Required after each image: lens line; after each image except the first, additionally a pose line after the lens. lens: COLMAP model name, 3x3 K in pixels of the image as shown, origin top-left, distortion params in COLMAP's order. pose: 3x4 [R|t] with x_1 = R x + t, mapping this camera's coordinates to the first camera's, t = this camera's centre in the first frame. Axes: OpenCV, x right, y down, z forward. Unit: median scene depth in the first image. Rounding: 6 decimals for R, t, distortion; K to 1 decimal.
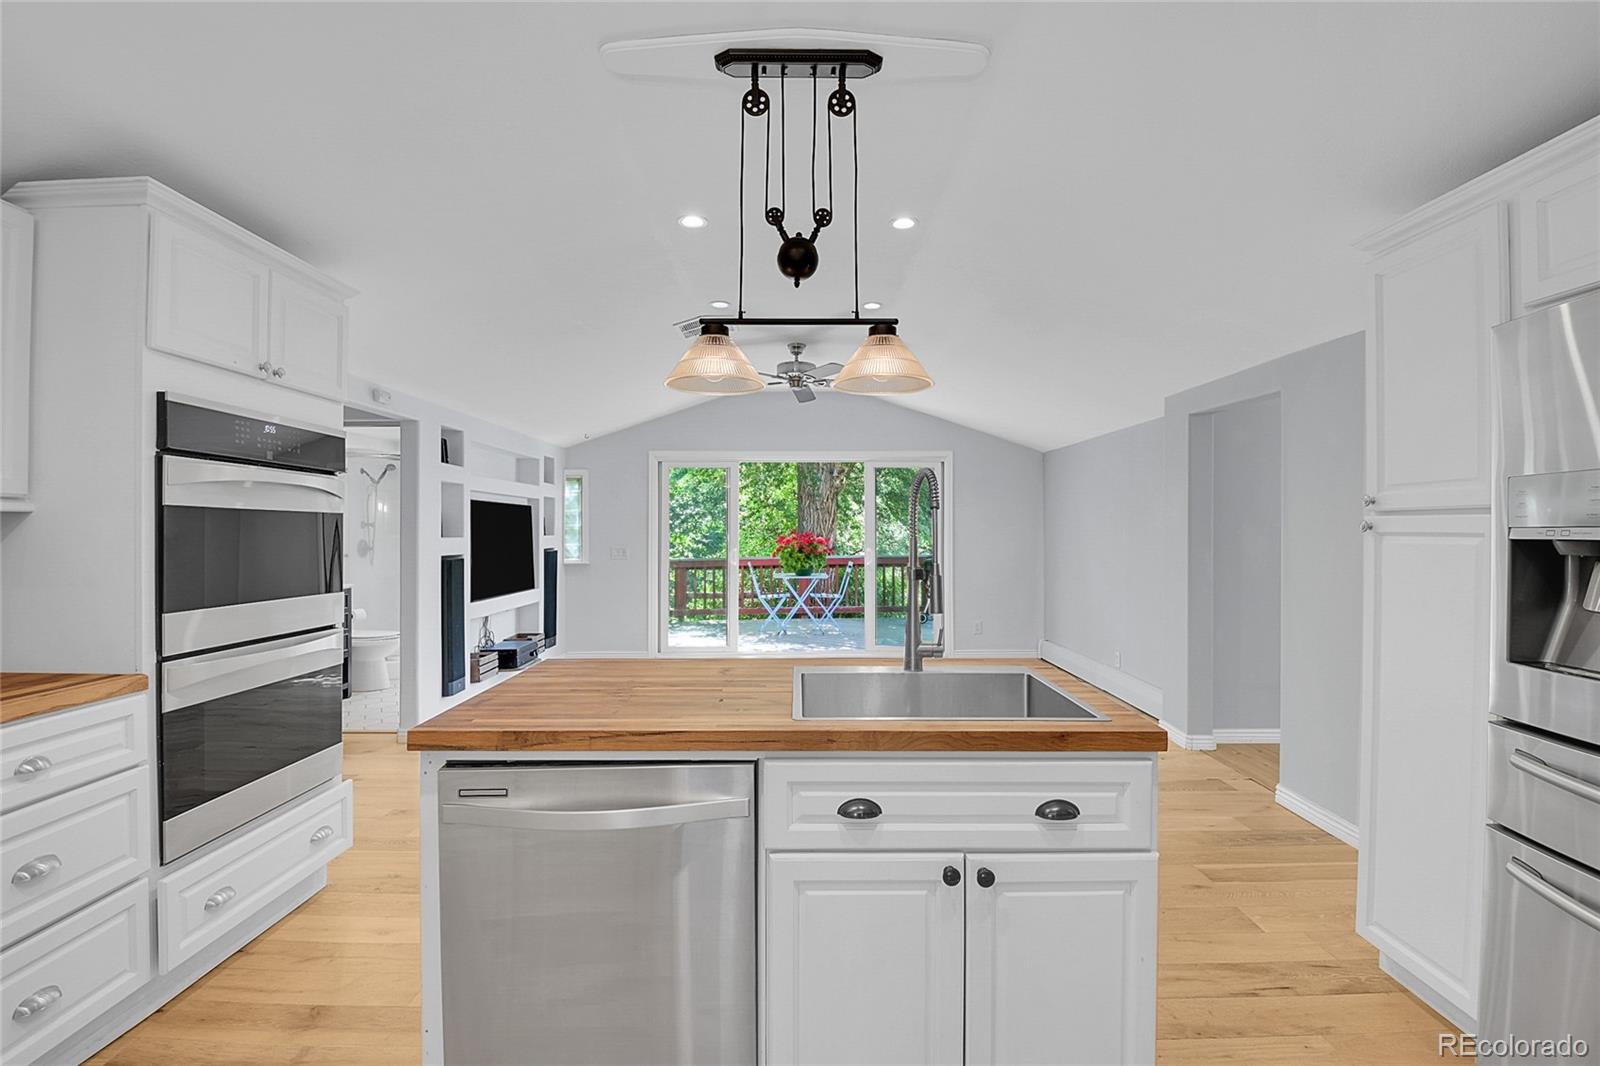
lens RADIAL K [[718.4, 0, 808.8], [0, 718.4, 521.0], [0, 0, 1]] dist [-0.003122, -0.014840]
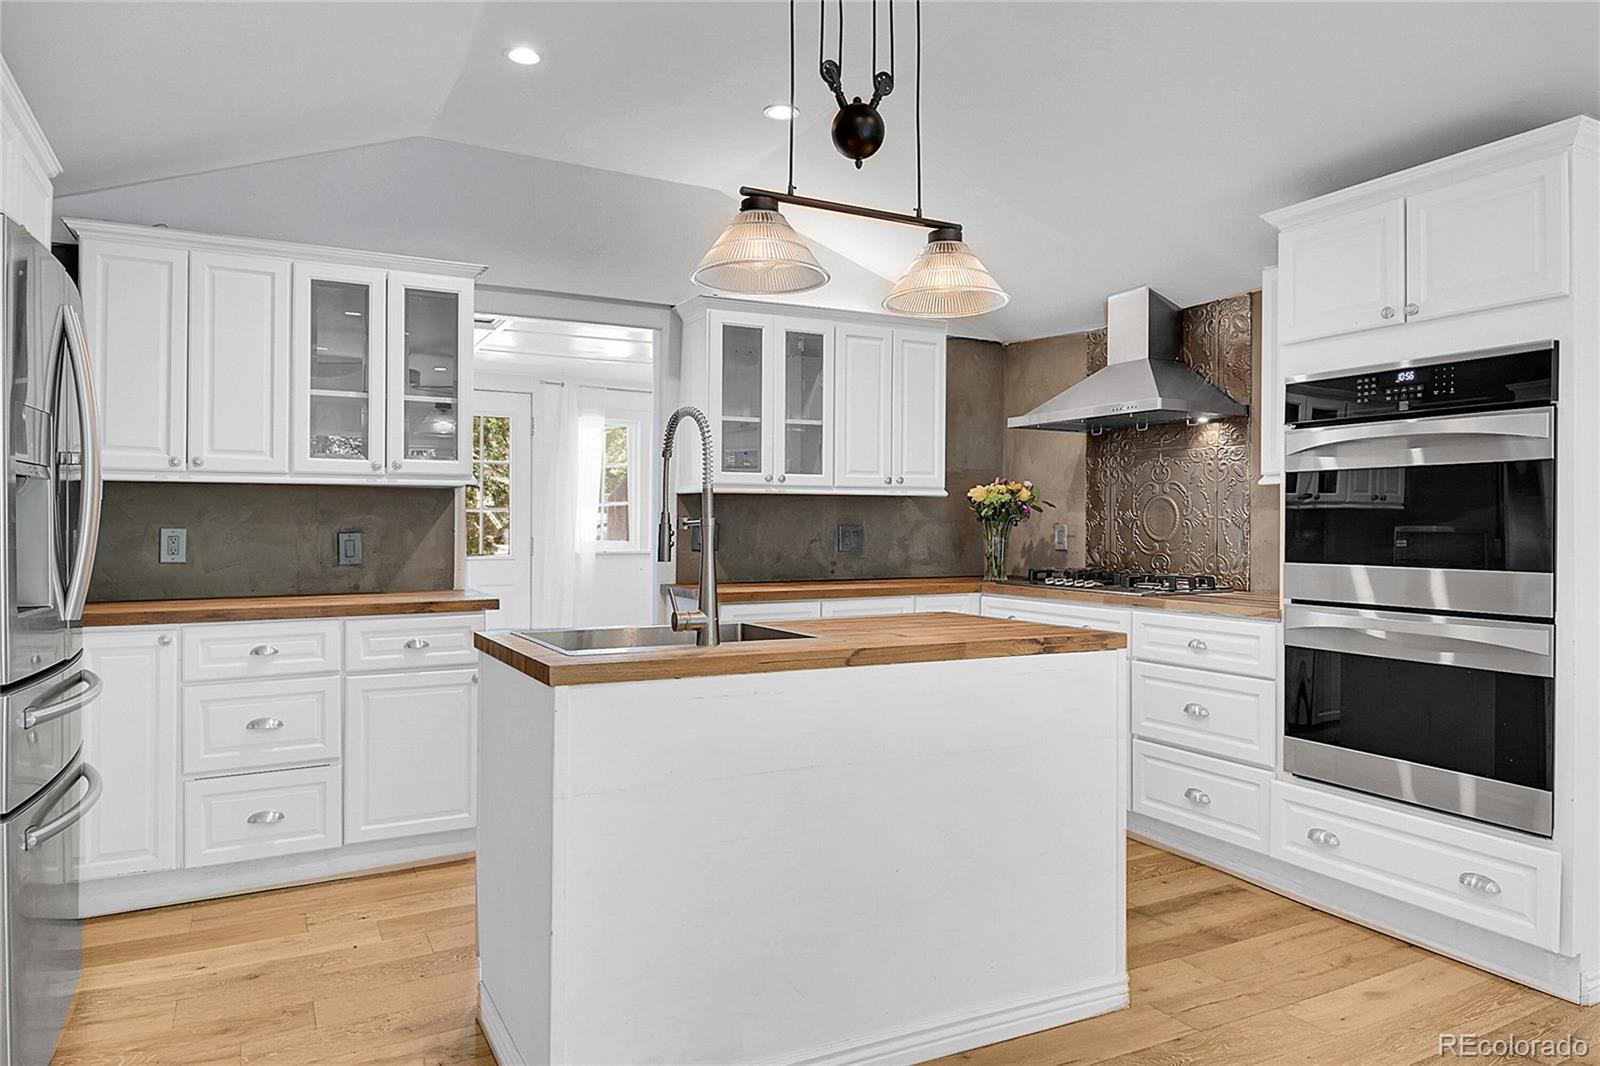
lens RADIAL K [[1064.4, 0, 802.3], [0, 1064.4, 520.2], [0, 0, 1]] dist [0.055200, -0.000761]
pose [[-0.899529, -0.011875, -0.436701, 0.520229], [-0.002605, 0.999758, -0.021822, 0.083891], [0.436854, -0.018492, -0.899342, 1.898201]]
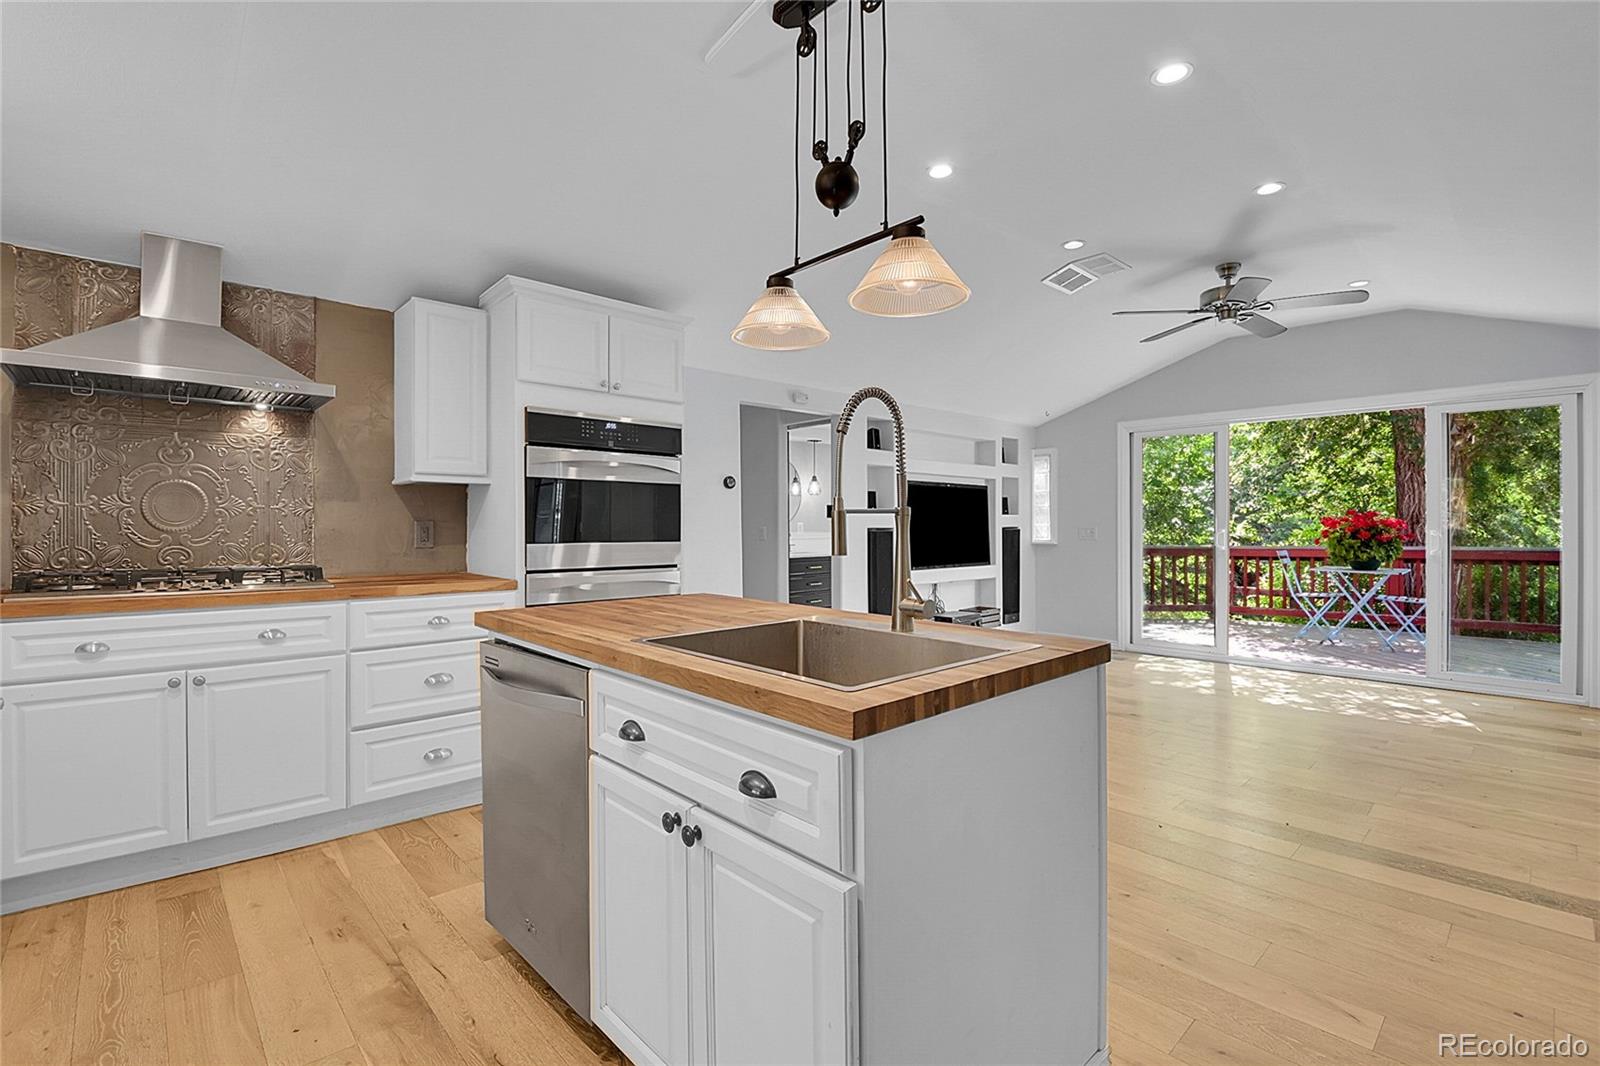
lens RADIAL K [[718.4, 0, 808.8], [0, 718.4, 521.0], [0, 0, 1]] dist [-0.003122, -0.014840]
pose [[0.672597, -0.004336, -0.739996, 0.606274], [0.010622, 0.999936, 0.003795, 0.065141], [0.739932, -0.010412, 0.672601, 0.310629]]
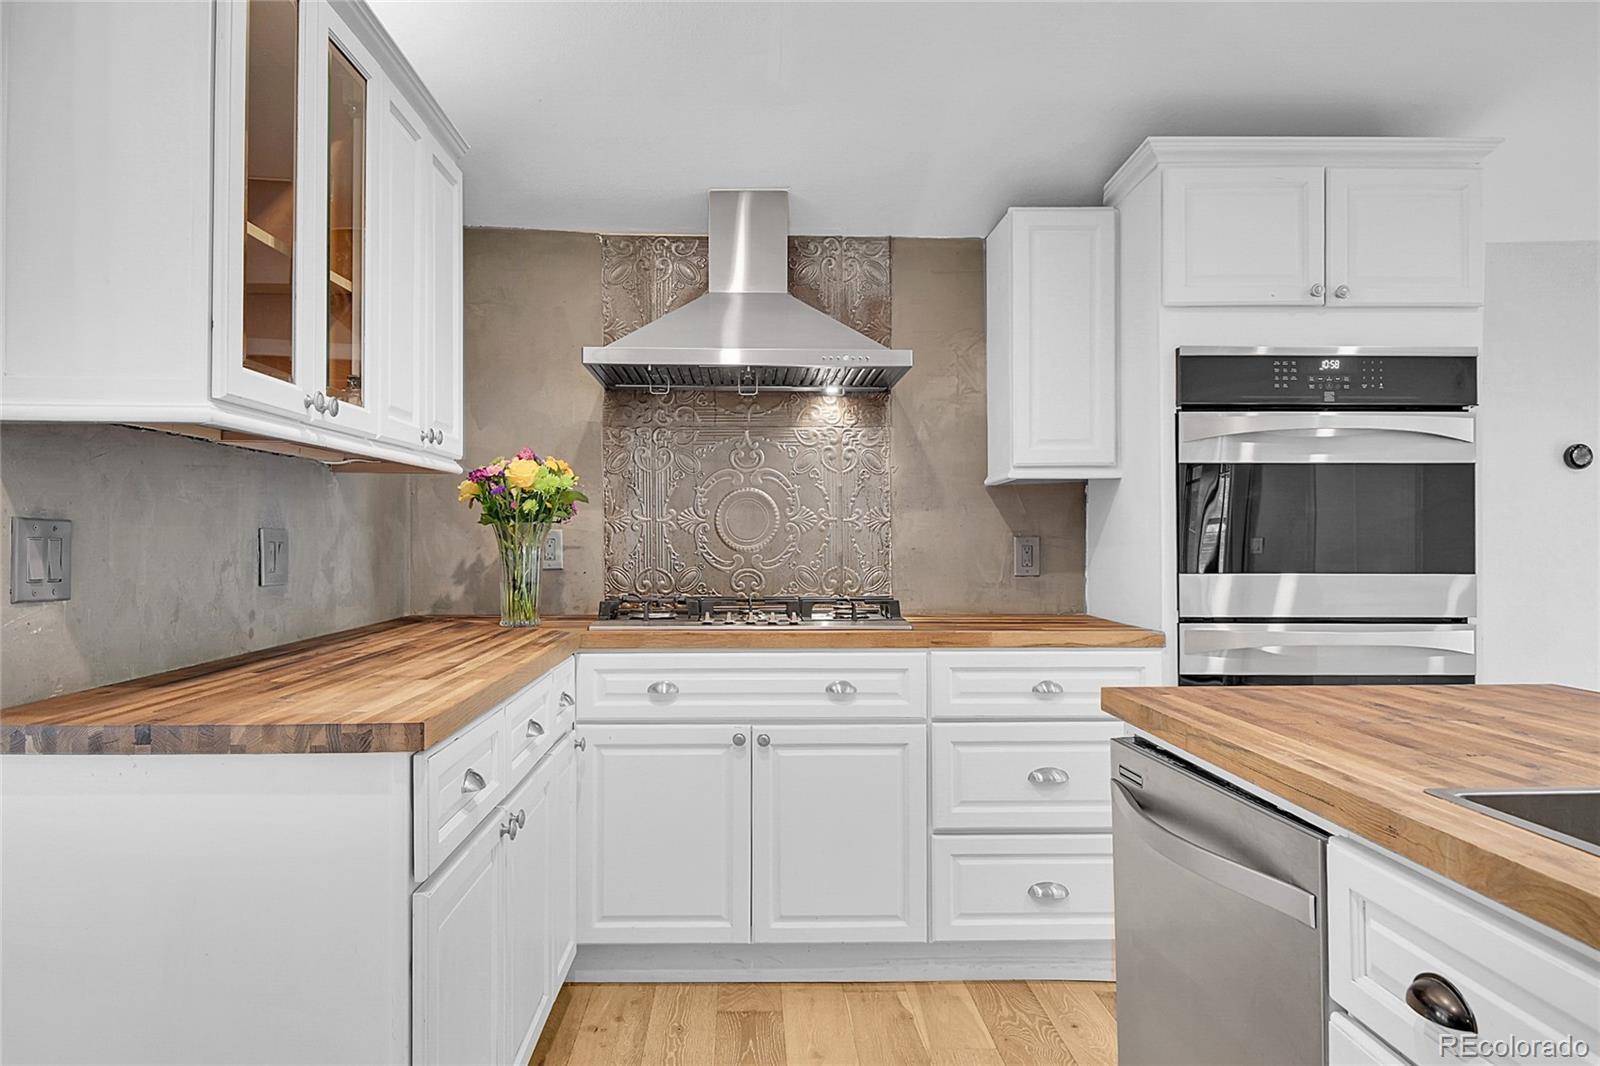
lens RADIAL K [[1058.4, 0, 767.3], [0, 1058.4, 534.9], [0, 0, 1]] dist [0.024796, -0.003372]
pose [[-0.000314, -0.009106, -0.999958, 0.467320], [0.016596, 0.999821, -0.009110, 0.067437], [0.999862, -0.016598, -0.000163, 0.353702]]
